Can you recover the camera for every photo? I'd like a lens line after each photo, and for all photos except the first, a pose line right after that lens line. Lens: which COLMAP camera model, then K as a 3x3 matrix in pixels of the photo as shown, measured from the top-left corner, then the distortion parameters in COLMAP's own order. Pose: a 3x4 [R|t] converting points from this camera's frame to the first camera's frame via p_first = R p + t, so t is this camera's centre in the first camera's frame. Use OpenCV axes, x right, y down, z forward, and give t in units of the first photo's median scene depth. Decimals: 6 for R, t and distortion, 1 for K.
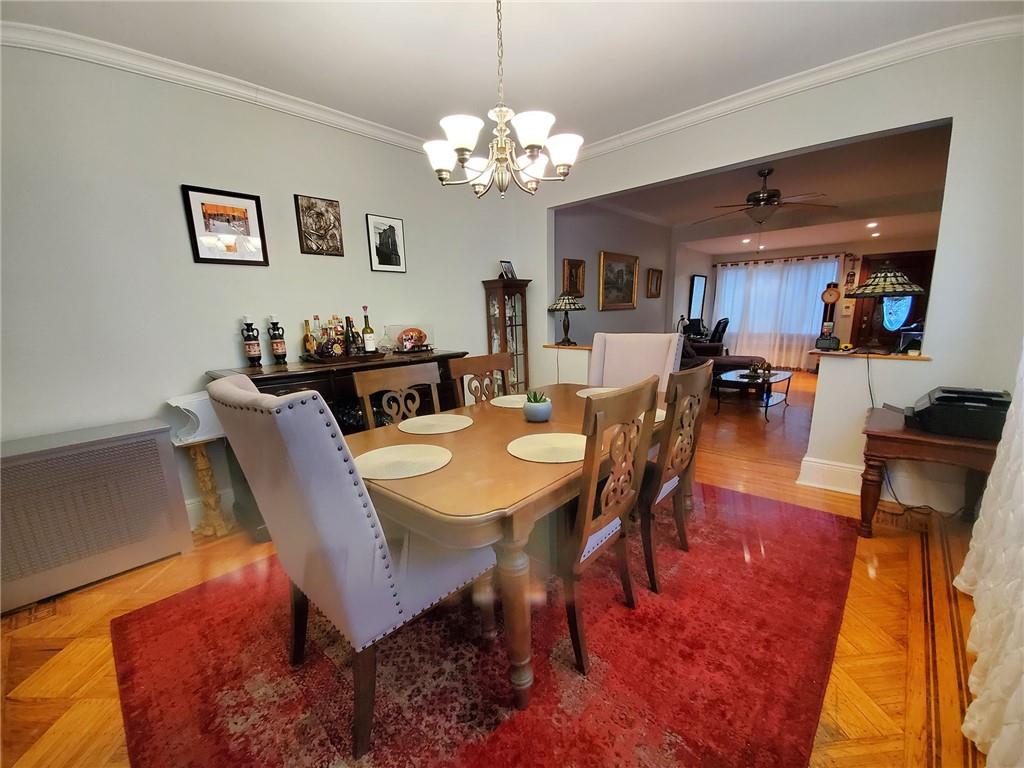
lens RADIAL K [[370.9, 0, 512.0], [0, 370.9, 384.0], [0, 0, 1]] dist [-0.001063, -0.000178]
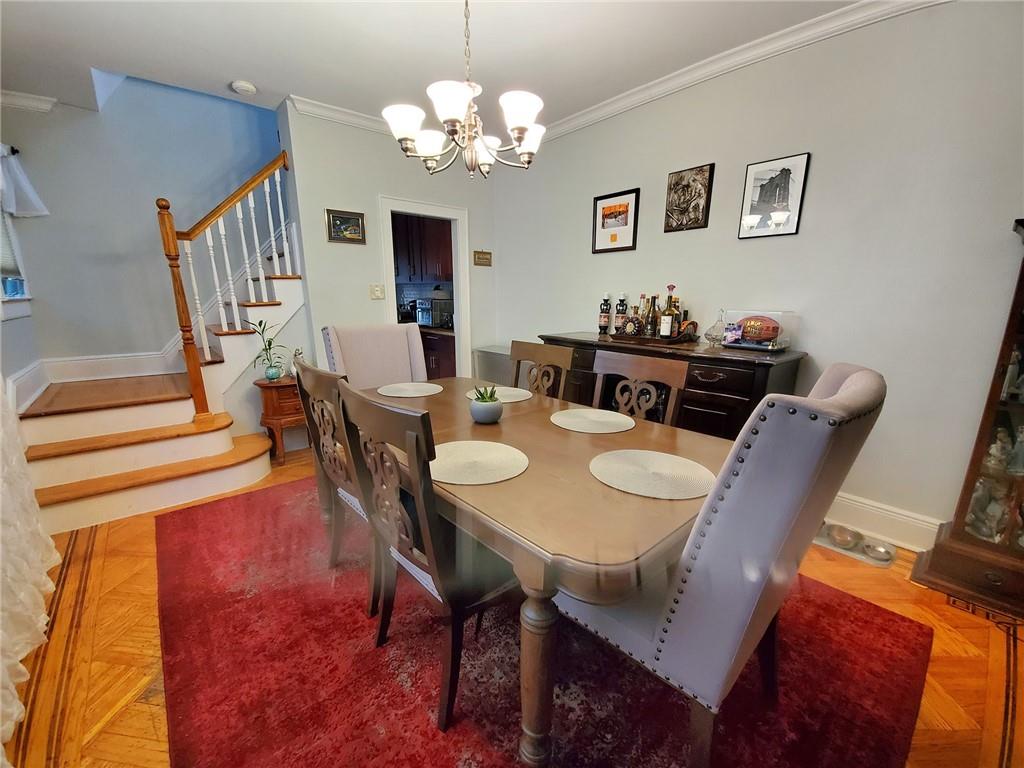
lens RADIAL K [[411.8, 0, 512.0], [0, 411.8, 384.0], [0, 0, 1]] dist [0.000696, 0.000209]
pose [[-0.056069, 0.238004, -0.969644, 0.698853], [-0.193430, 0.950183, 0.244412, -0.165989], [0.979511, 0.201262, -0.007239, 0.738095]]
